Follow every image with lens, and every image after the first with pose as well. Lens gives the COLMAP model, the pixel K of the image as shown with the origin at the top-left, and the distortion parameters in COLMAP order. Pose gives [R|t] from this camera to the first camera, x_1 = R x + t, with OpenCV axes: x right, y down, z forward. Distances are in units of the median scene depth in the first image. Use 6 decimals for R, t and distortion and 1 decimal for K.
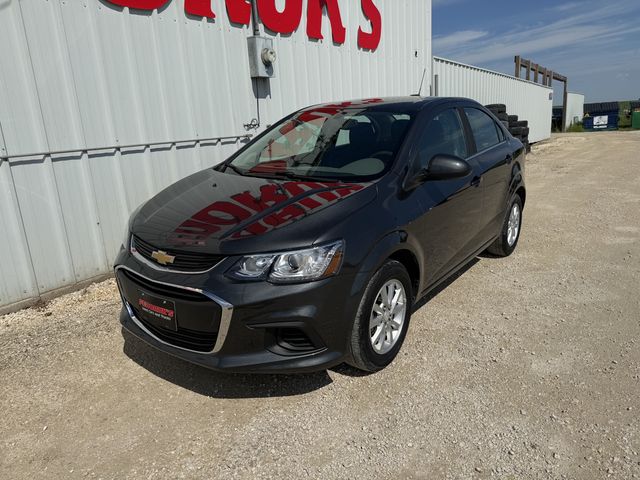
lens RADIAL K [[456.1, 0, 320.0], [0, 456.1, 240.0], [0, 0, 1]] dist [0.041373, -0.055800]
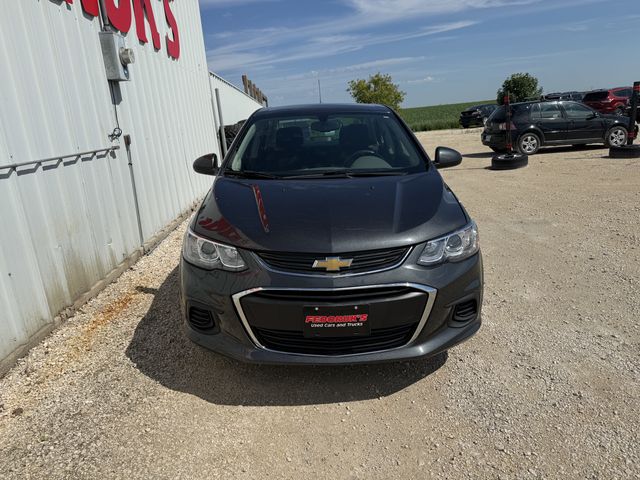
lens RADIAL K [[456.1, 0, 320.0], [0, 456.1, 240.0], [0, 0, 1]] dist [0.041373, -0.055800]
pose [[0.791814, -0.155168, 0.590723, -0.382791], [0.176176, 0.984105, 0.022350, -0.014472], [-0.584801, 0.086374, 0.806565, 0.114366]]
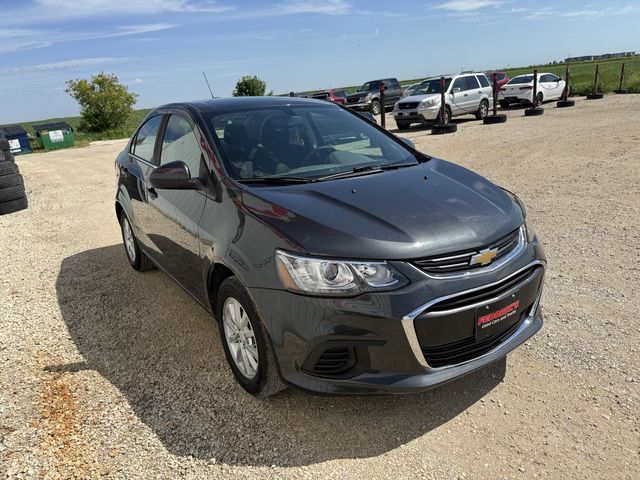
lens RADIAL K [[456.1, 0, 320.0], [0, 456.1, 240.0], [0, 0, 1]] dist [0.041373, -0.055800]
pose [[0.313216, -0.256453, 0.914400, -0.524209], [0.307654, 0.938325, 0.157780, -0.096118], [-0.898468, 0.231900, 0.372797, 0.405029]]
